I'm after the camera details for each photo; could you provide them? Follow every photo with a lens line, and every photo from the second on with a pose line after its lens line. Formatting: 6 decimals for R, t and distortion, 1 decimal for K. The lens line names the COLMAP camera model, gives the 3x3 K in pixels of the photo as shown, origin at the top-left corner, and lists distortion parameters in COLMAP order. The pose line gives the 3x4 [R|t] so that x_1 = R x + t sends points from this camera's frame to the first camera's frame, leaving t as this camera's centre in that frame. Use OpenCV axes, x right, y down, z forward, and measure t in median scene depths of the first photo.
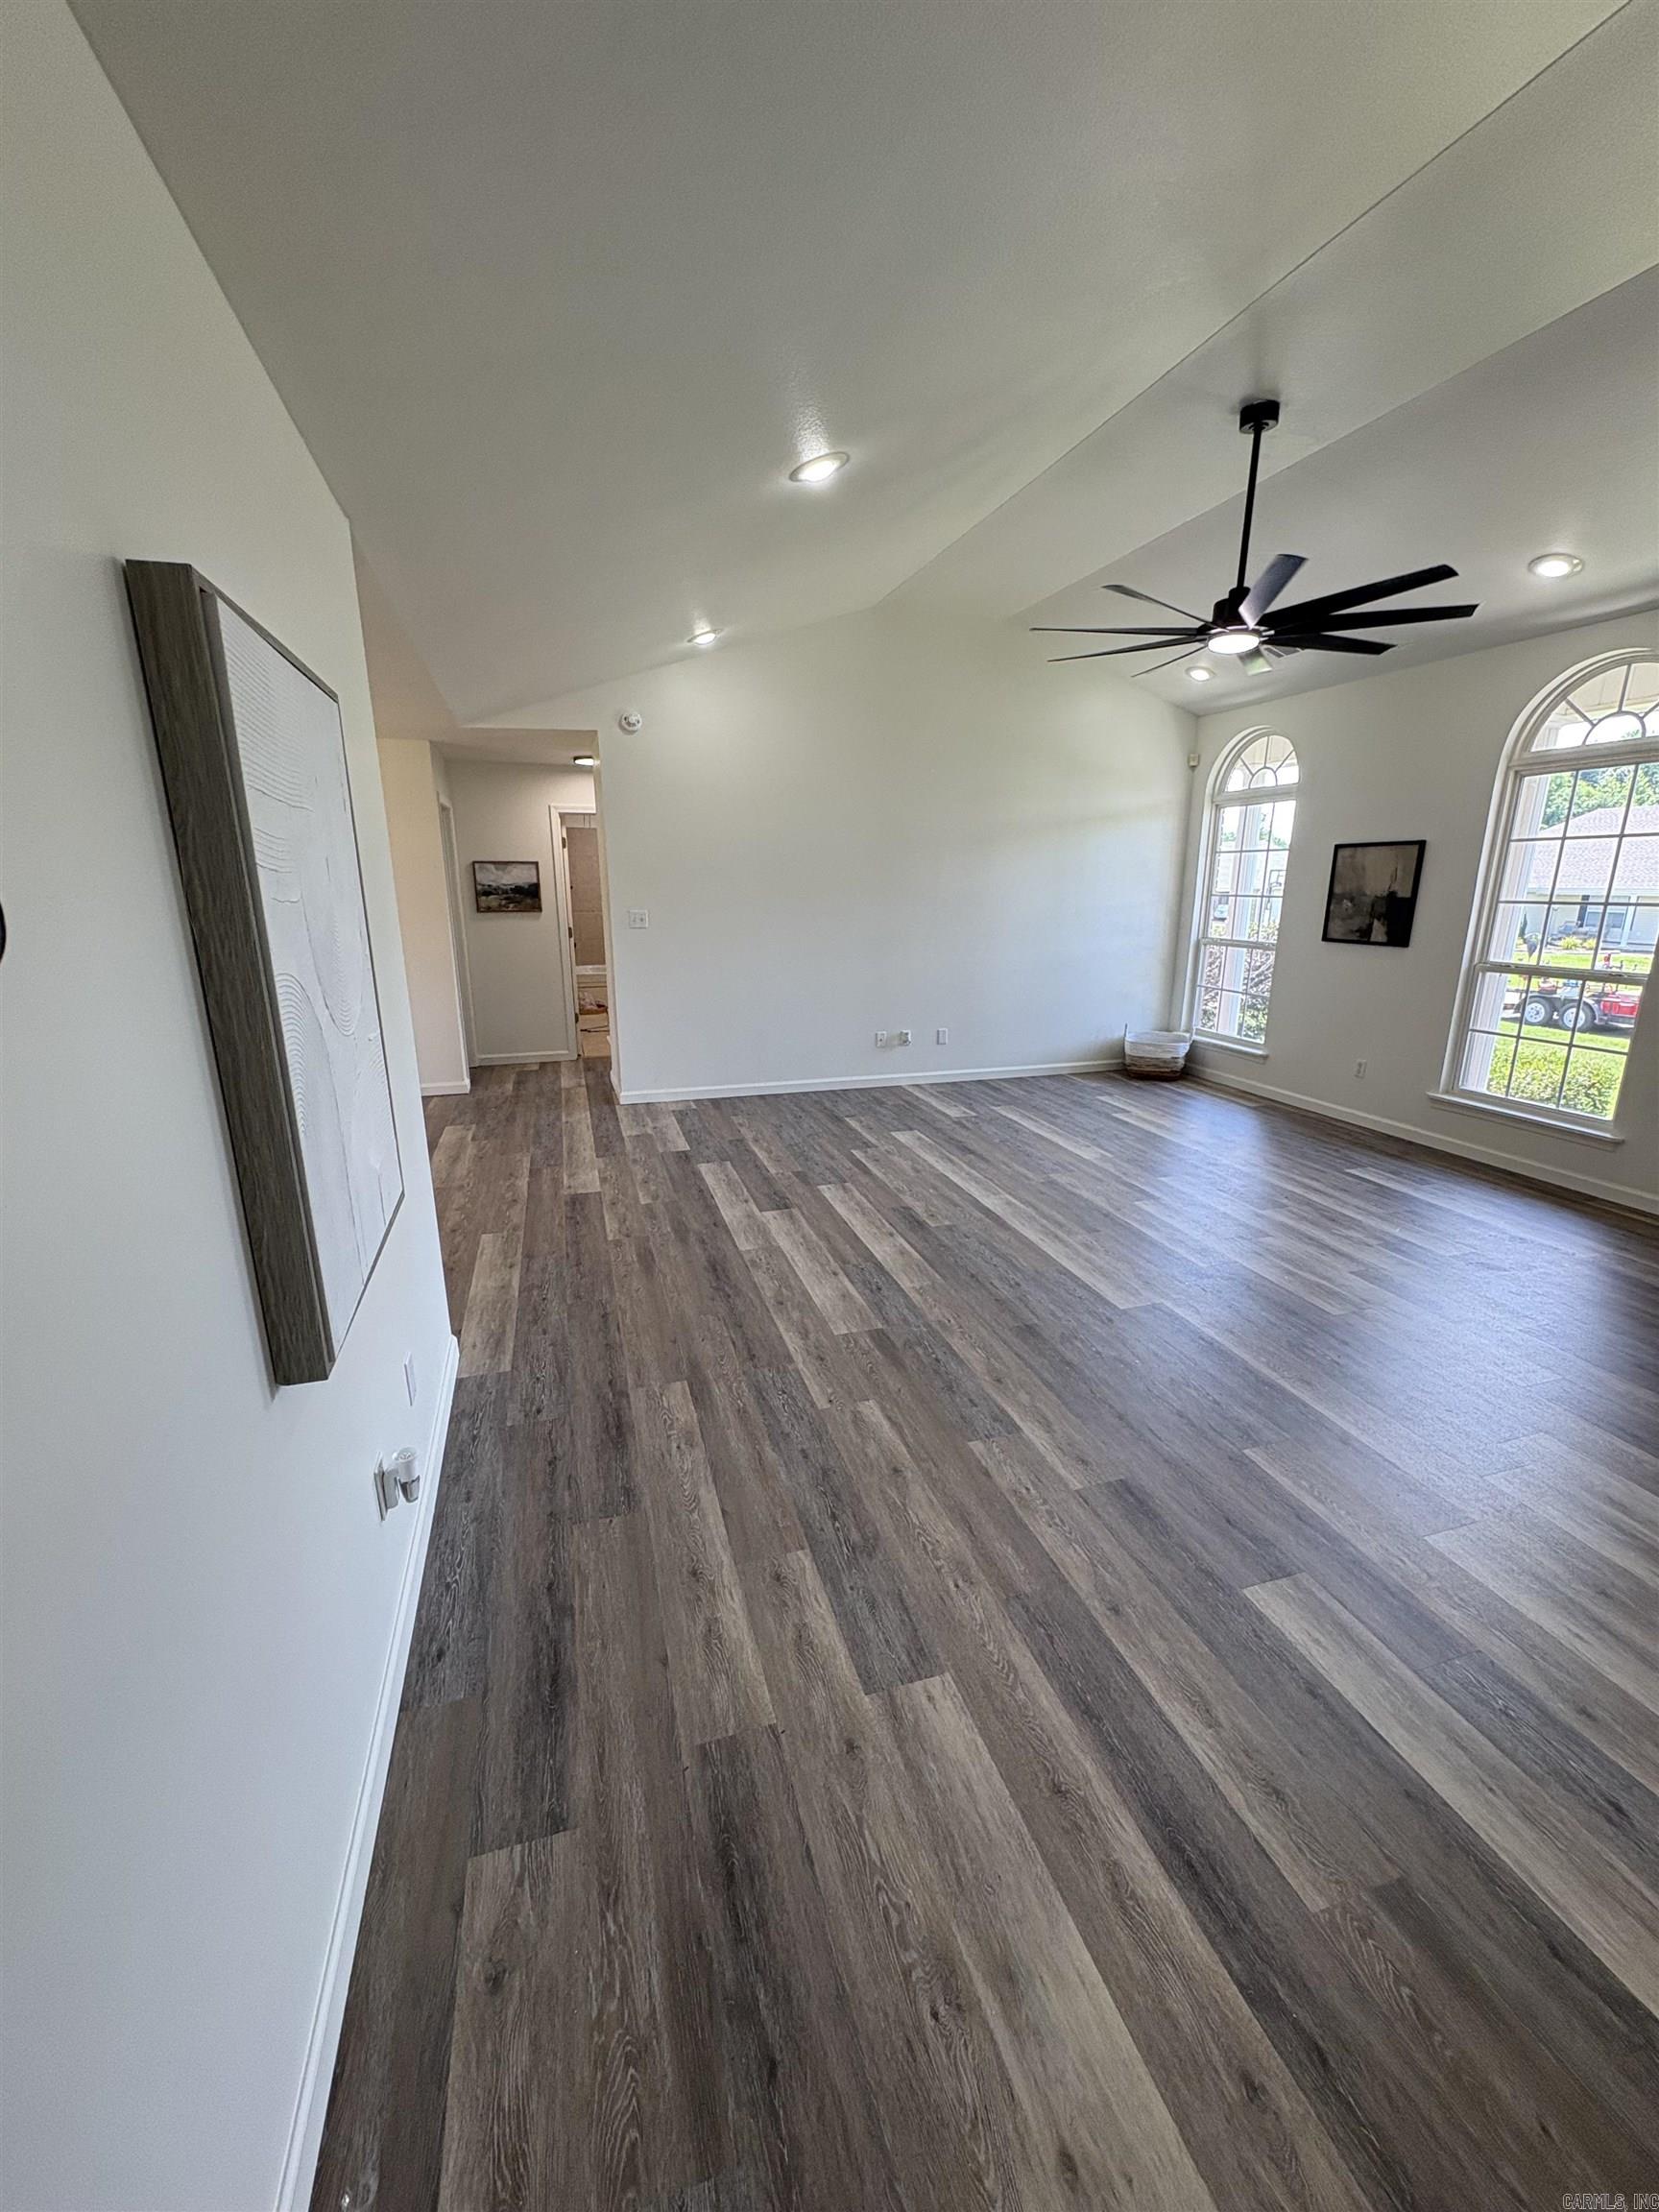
lens RADIAL K [[876.1, 0, 828.7], [0, 876.1, 1109.6], [0, 0, 1]] dist [-0.001215, 0.000216]
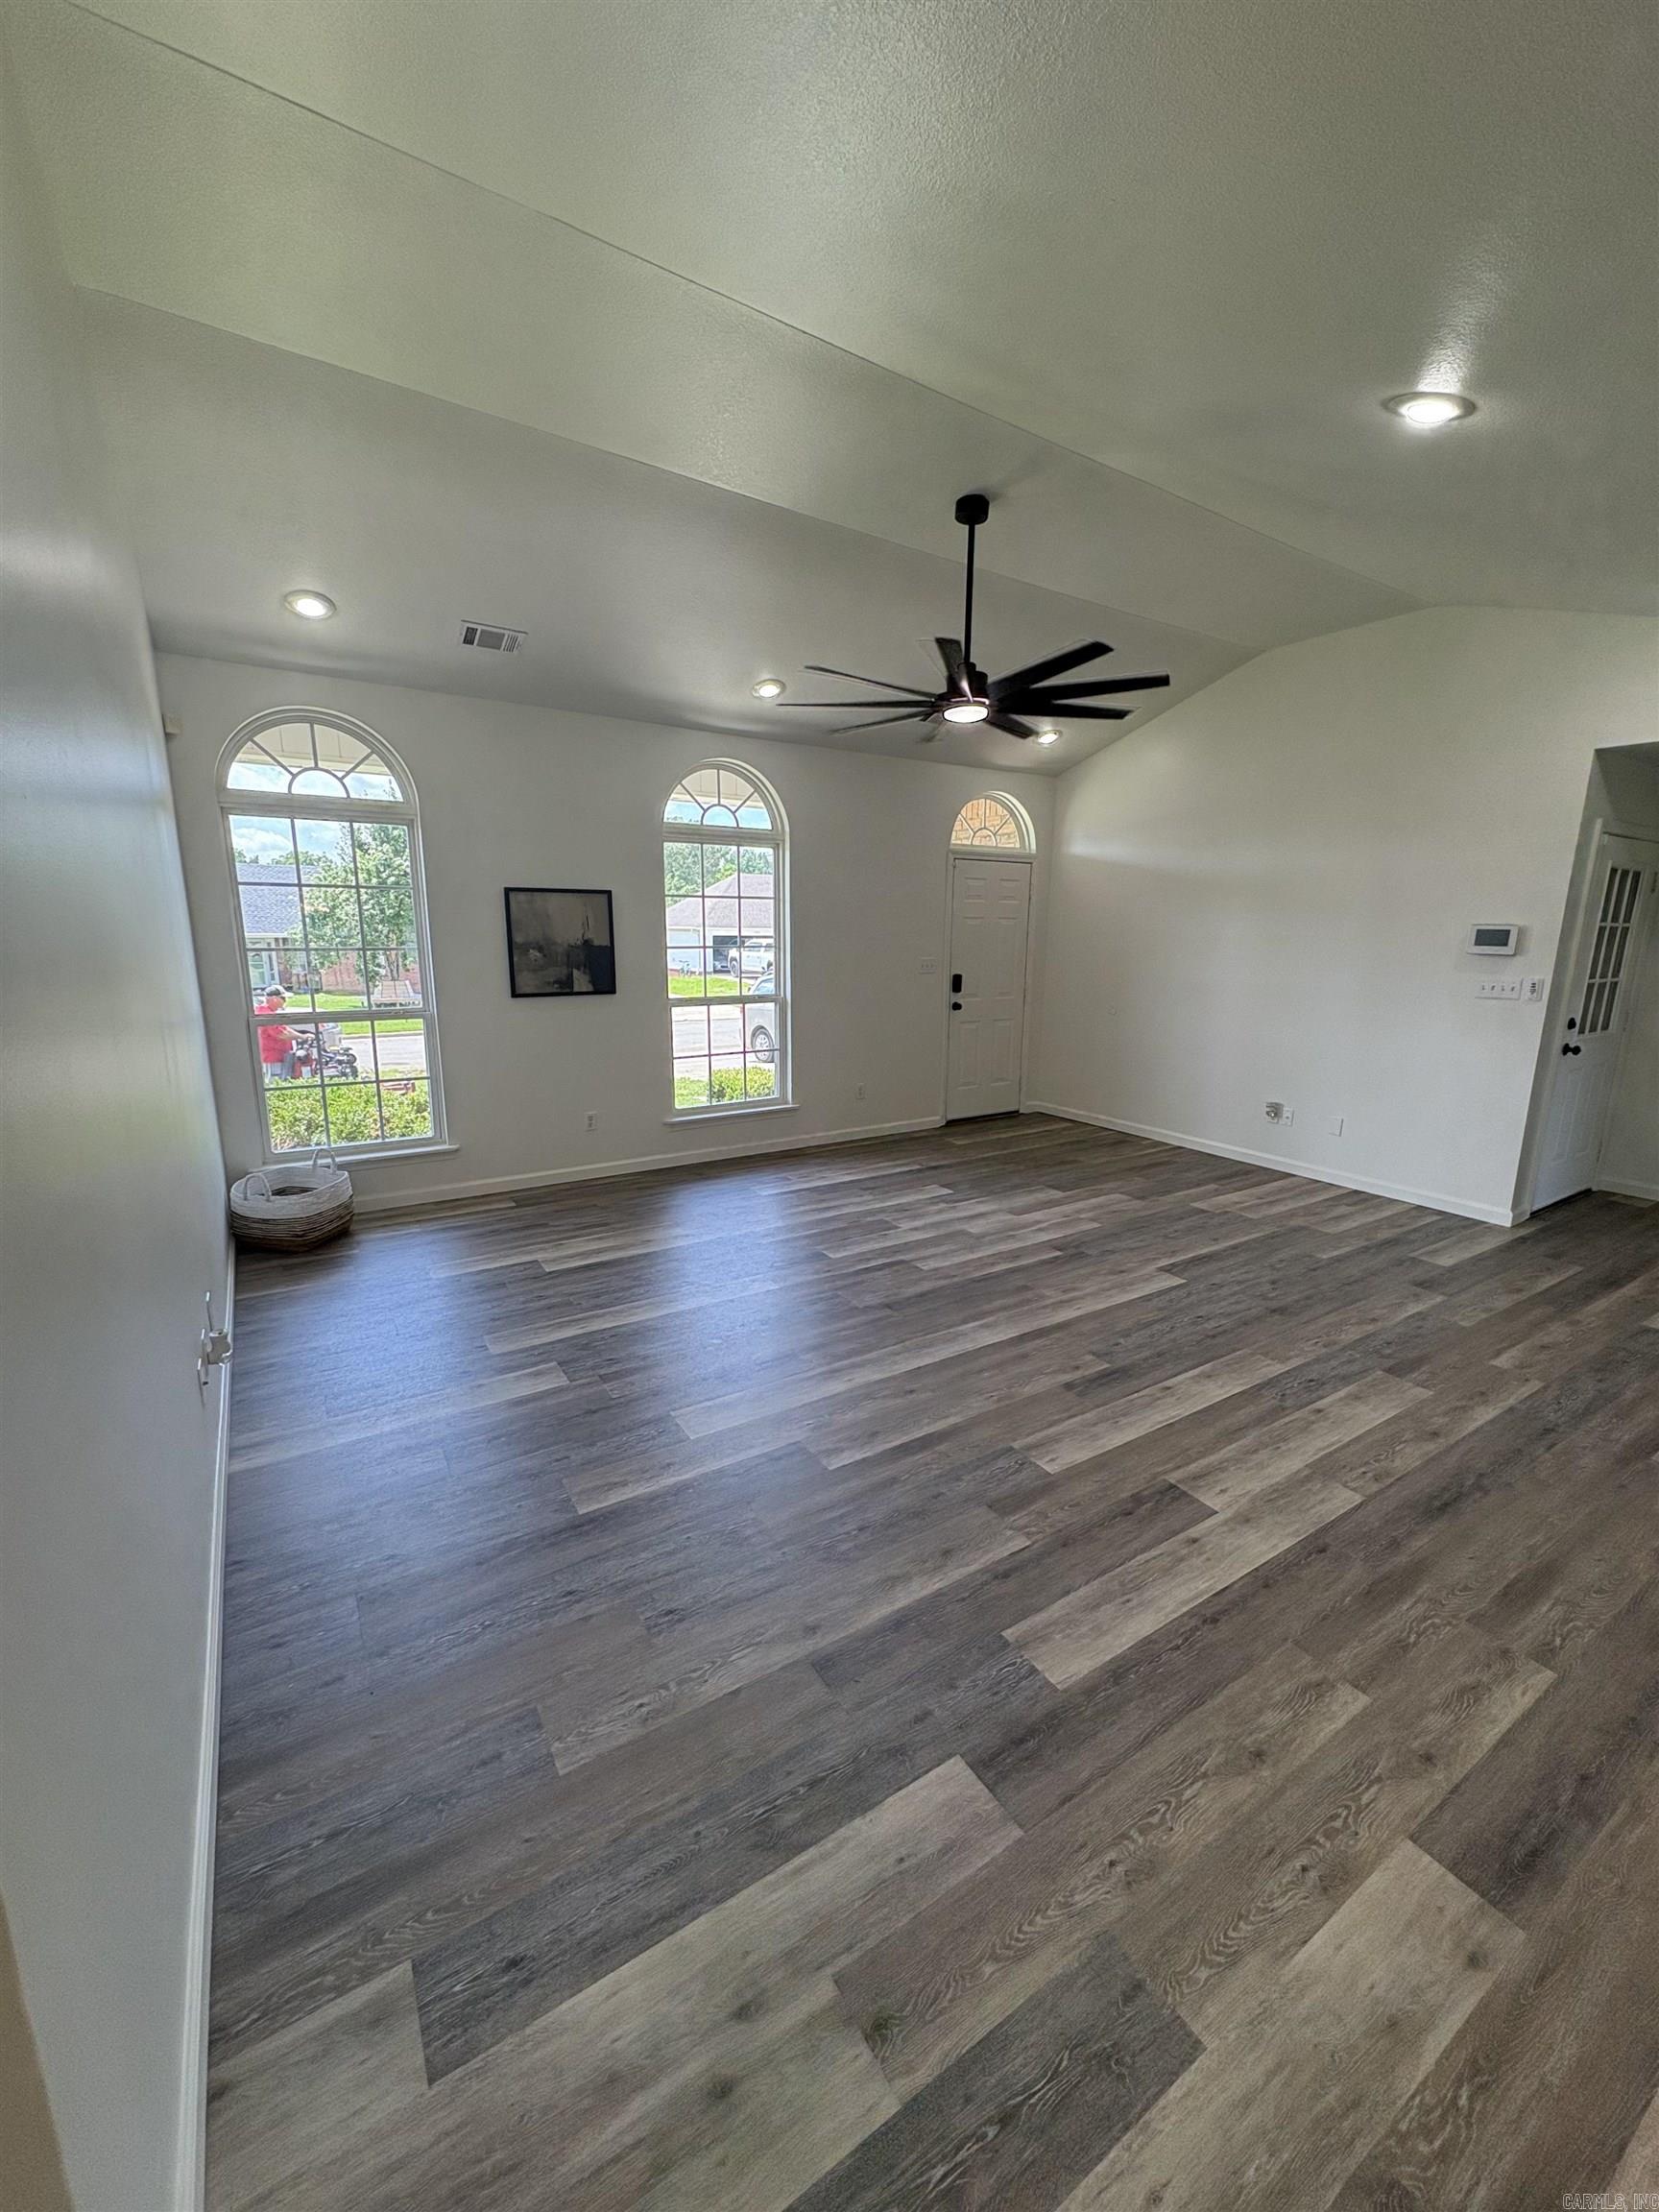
lens RADIAL K [[878.5, 0, 828.0], [0, 878.5, 1109.7], [0, 0, 1]] dist [0.000208, -0.000200]
pose [[-0.268569, -0.199854, 0.942300, -0.490922], [0.234583, 0.935219, 0.265211, -0.336586], [-0.934260, 0.292275, -0.204288, 1.258322]]
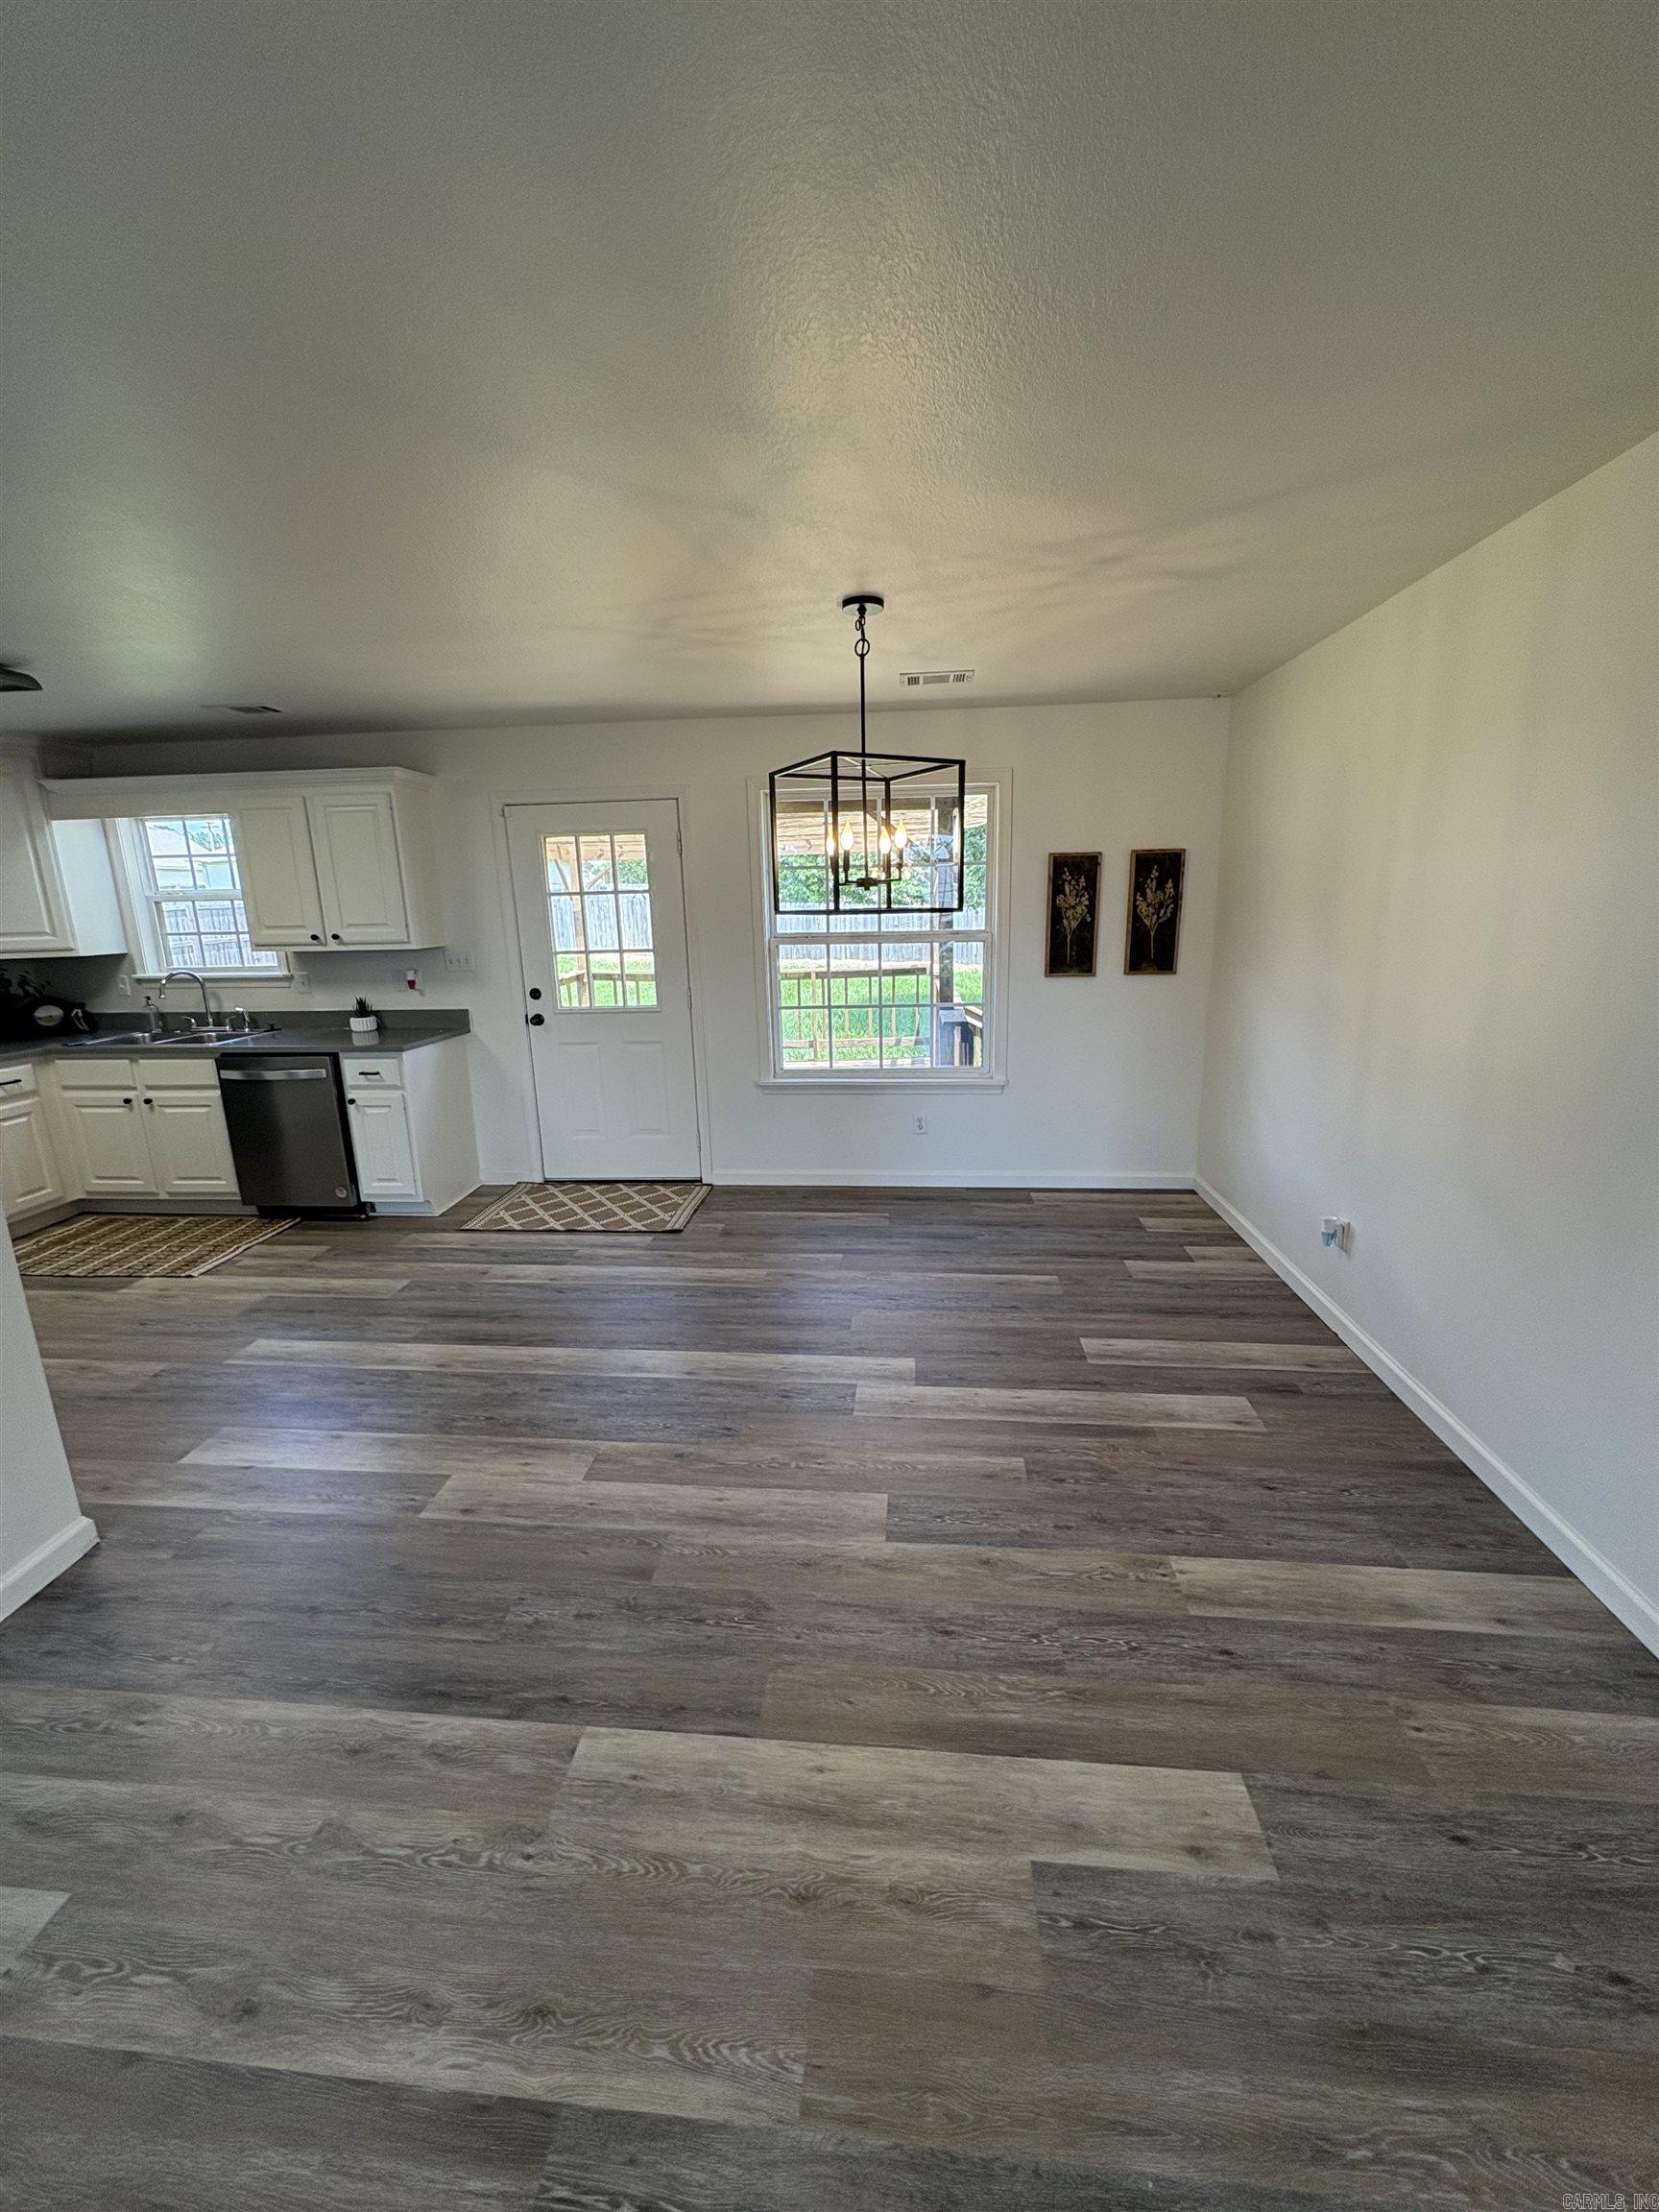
lens RADIAL K [[876.6, 0, 830.5], [0, 876.6, 1111.6], [0, 0, 1]] dist [-0.000441, 0.000094]
pose [[-0.382117, 0.223959, -0.896565, -0.241960], [-0.213518, 0.922540, 0.321449, -0.315791], [0.899109, 0.314264, -0.304700, 1.191695]]
